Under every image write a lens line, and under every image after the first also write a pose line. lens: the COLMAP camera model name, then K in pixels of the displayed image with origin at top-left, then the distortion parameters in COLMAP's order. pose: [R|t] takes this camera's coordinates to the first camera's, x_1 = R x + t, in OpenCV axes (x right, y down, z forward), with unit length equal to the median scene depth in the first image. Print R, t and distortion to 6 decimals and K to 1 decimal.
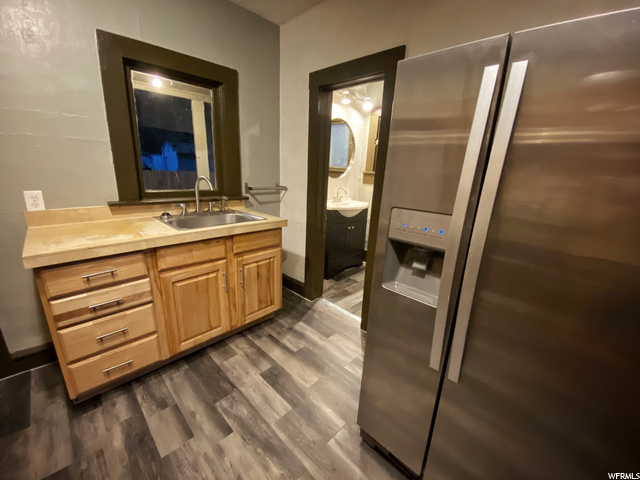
lens RADIAL K [[256.4, 0, 318.1], [0, 256.4, 235.4], [0, 0, 1]] dist [0.001322, -0.013784]
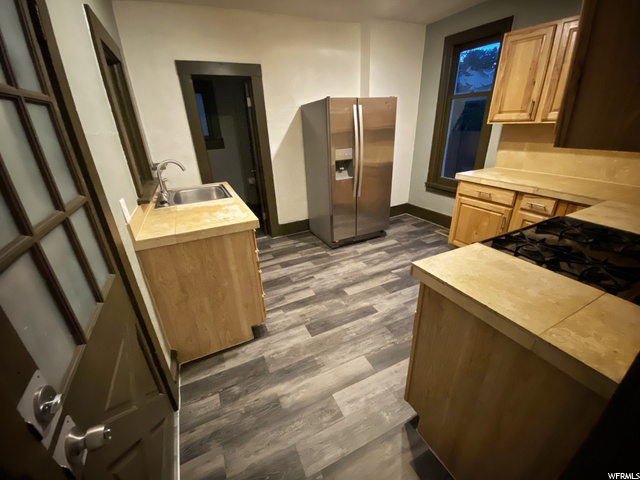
lens RADIAL K [[256.4, 0, 318.1], [0, 256.4, 235.4], [0, 0, 1]] dist [0.001322, -0.013784]
pose [[0.351496, -0.421301, 0.836036, -1.550182], [0.296264, 0.897182, 0.327555, -0.143024], [-0.888076, 0.132554, 0.440172, 0.019593]]
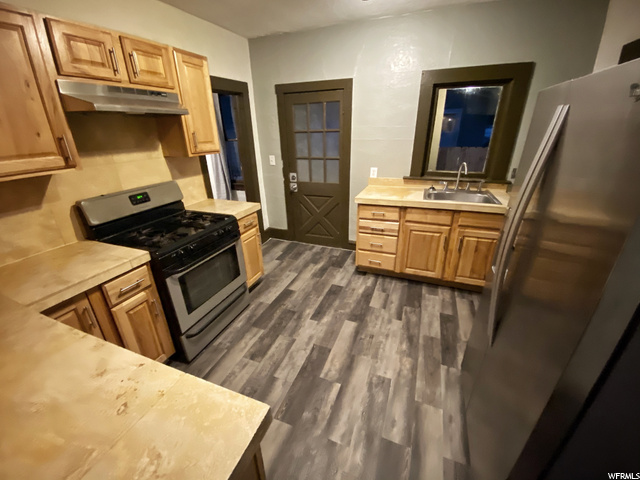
lens RADIAL K [[256.4, 0, 318.1], [0, 256.4, 235.4], [0, 0, 1]] dist [0.001322, -0.013784]
pose [[0.368090, 0.292626, -0.882542, 0.660589], [-0.192849, 0.952570, 0.235412, -0.053840], [0.909571, 0.083544, 0.407064, -0.201011]]
